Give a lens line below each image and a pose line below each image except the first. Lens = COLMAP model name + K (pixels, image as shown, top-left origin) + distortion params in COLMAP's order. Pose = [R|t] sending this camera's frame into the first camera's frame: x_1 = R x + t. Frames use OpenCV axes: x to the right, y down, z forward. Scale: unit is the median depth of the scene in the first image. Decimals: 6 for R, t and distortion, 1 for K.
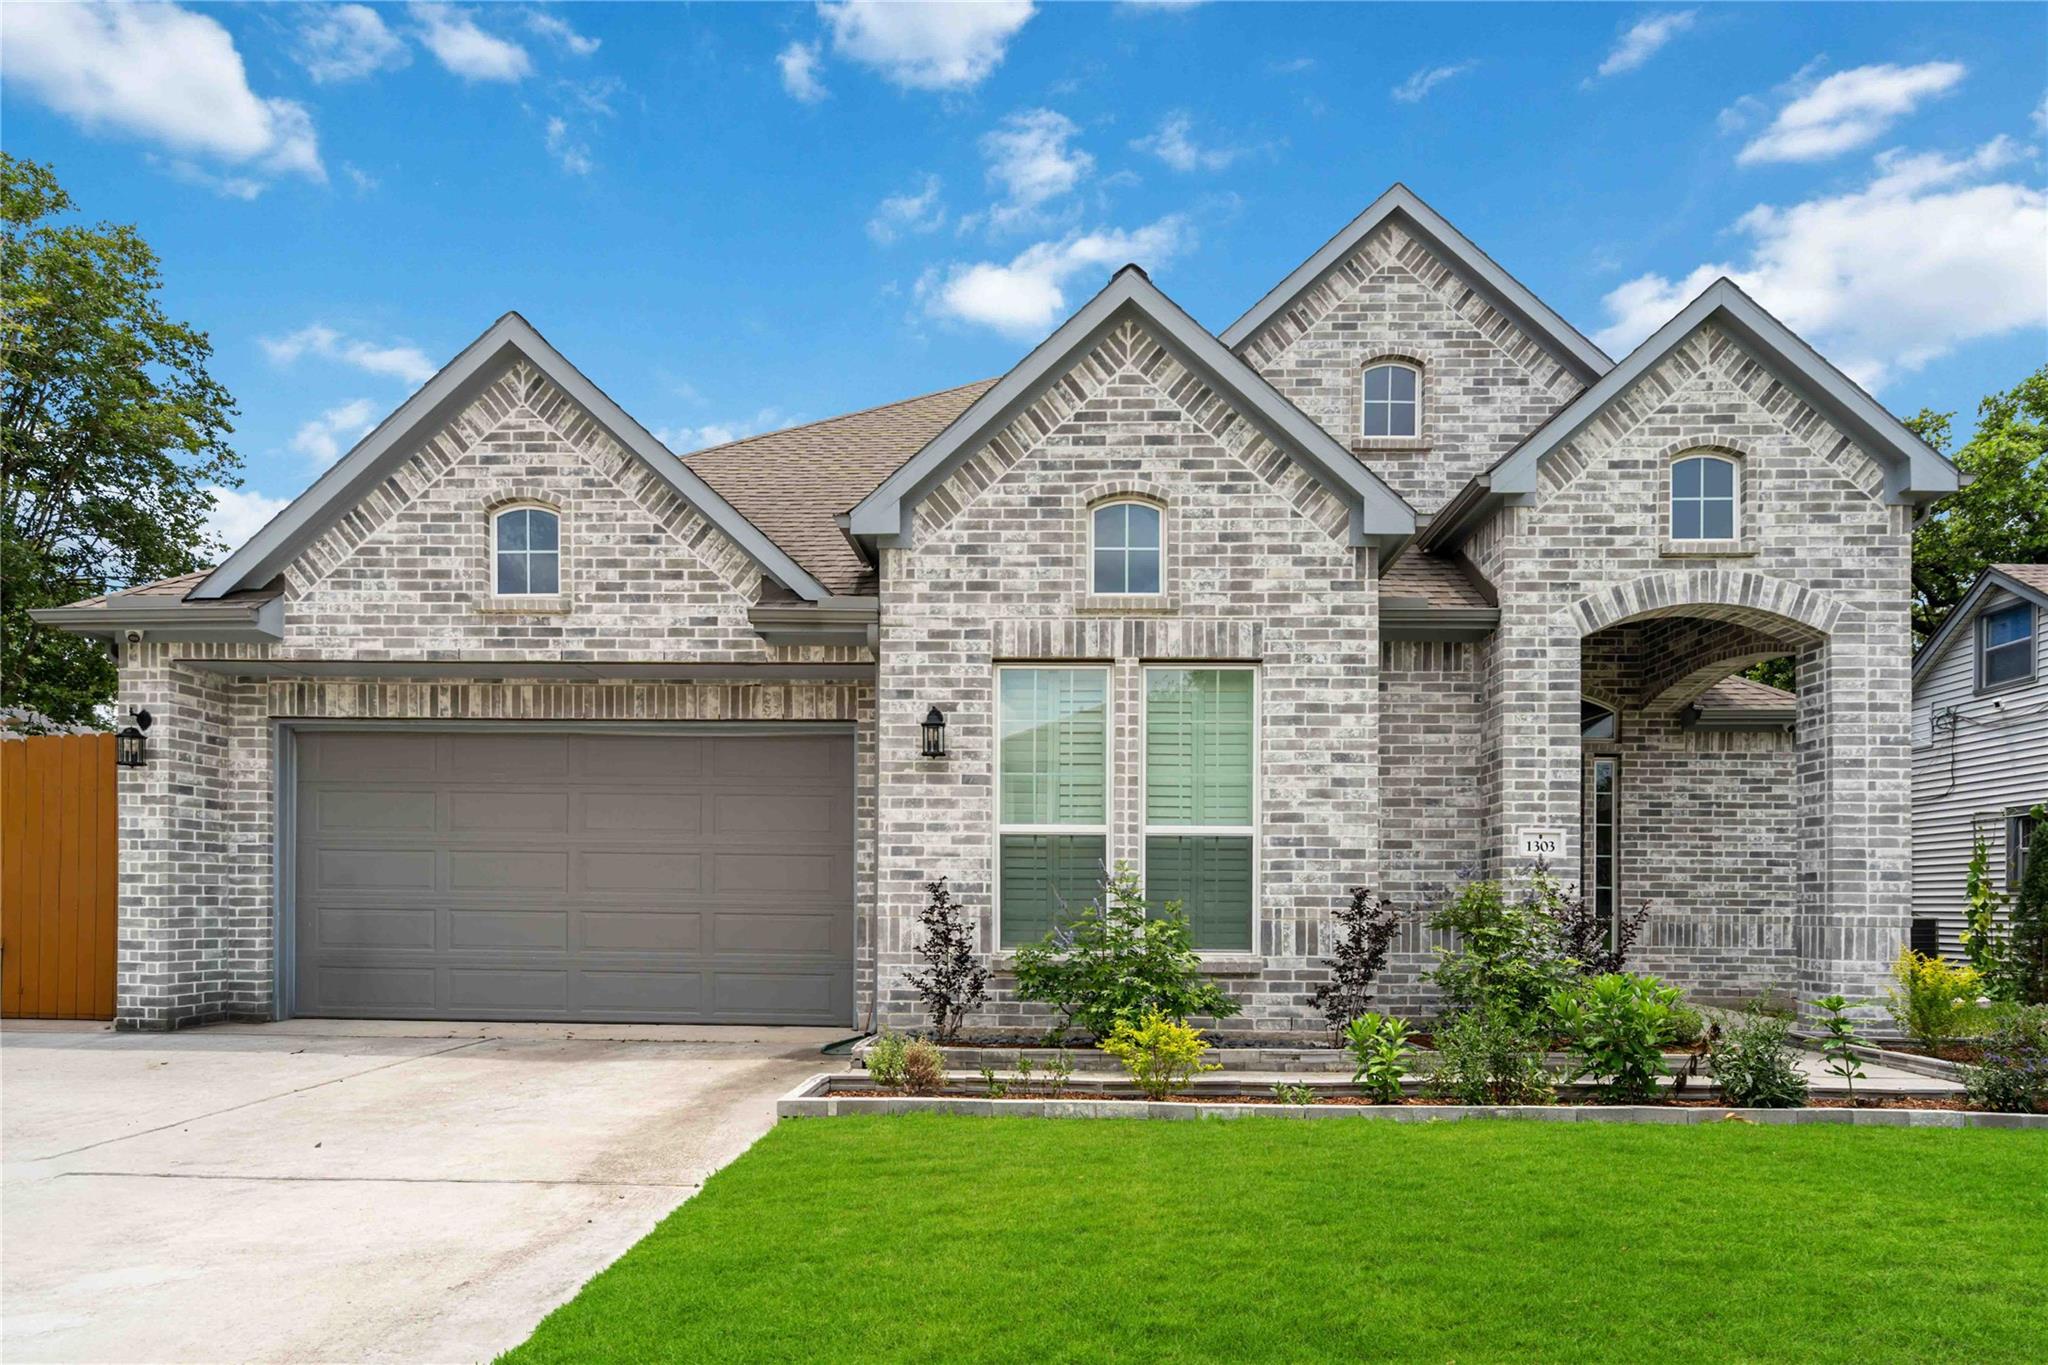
lens RADIAL K [[1125.1, 0, 1024.0], [0, 1125.1, 682.5], [0, 0, 1]] dist [0.001311, 0.000710]
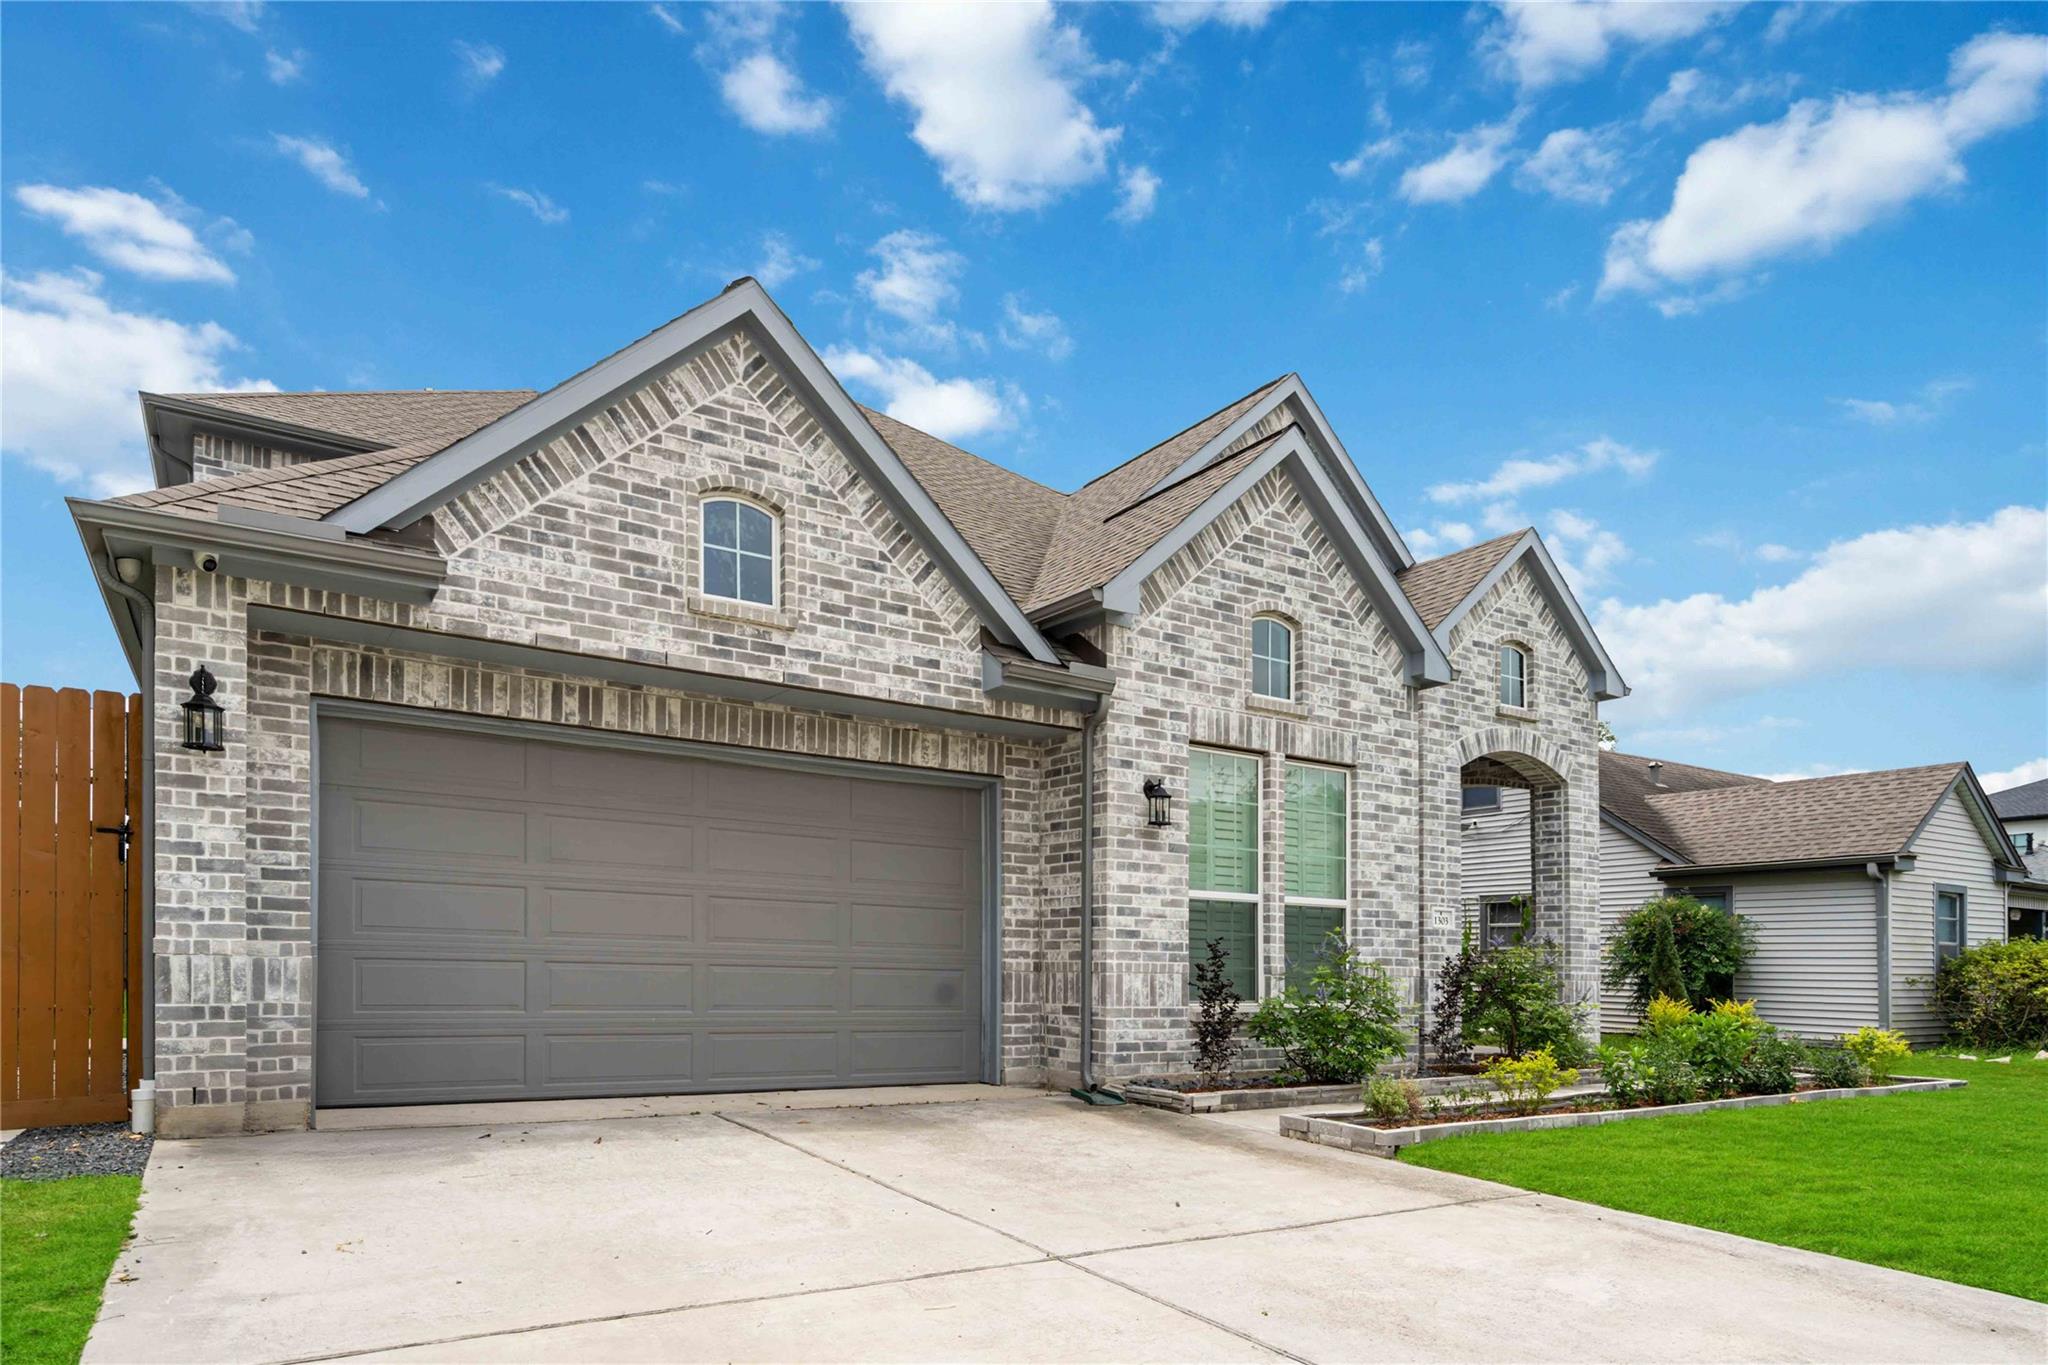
lens RADIAL K [[1186.7, 0, 1024.0], [0, 1186.7, 682.5], [0, 0, 1]] dist [-0.000388, 0.000195]
pose [[0.818130, 0.138744, 0.558045, -0.778142], [-0.123785, 0.990197, -0.064712, 0.017511], [-0.561553, -0.016135, 0.827284, 0.113109]]
